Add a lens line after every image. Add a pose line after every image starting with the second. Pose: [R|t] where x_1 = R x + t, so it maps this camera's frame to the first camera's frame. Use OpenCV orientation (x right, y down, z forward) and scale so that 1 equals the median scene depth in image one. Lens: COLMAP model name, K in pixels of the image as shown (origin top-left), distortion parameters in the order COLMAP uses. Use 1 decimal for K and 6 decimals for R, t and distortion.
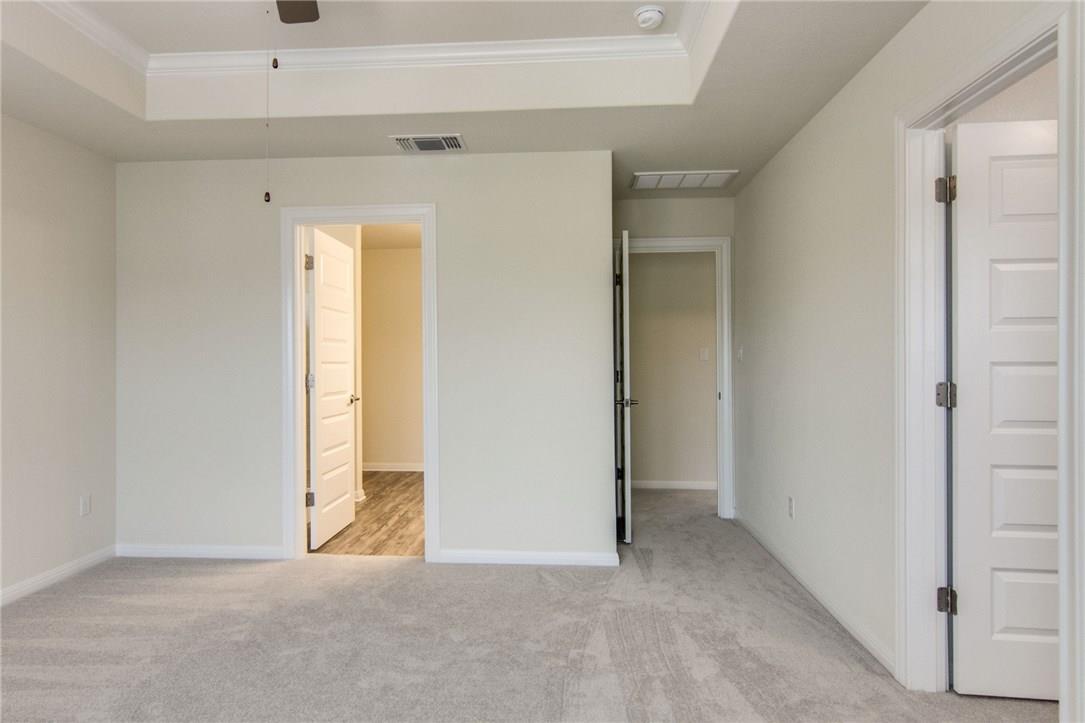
lens RADIAL K [[637.0, 0, 623.1], [0, 637.0, 357.2], [0, 0, 1]] dist [0.001682, -0.000216]
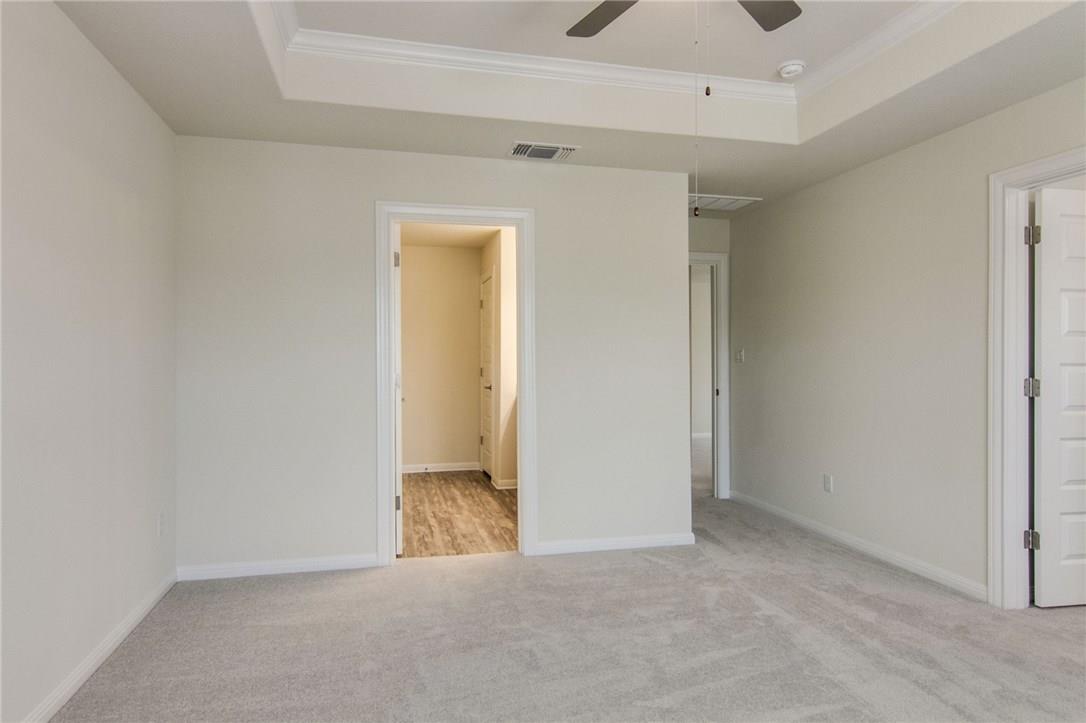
lens RADIAL K [[624.5, 0, 534.4], [0, 624.5, 358.3], [0, 0, 1]] dist [-0.000091, 0.000193]
pose [[0.955895, 0.003928, 0.293682, -0.667577], [-0.004501, 0.999989, 0.001276, 0.000144], [-0.293673, -0.002541, 0.955902, 0.032914]]
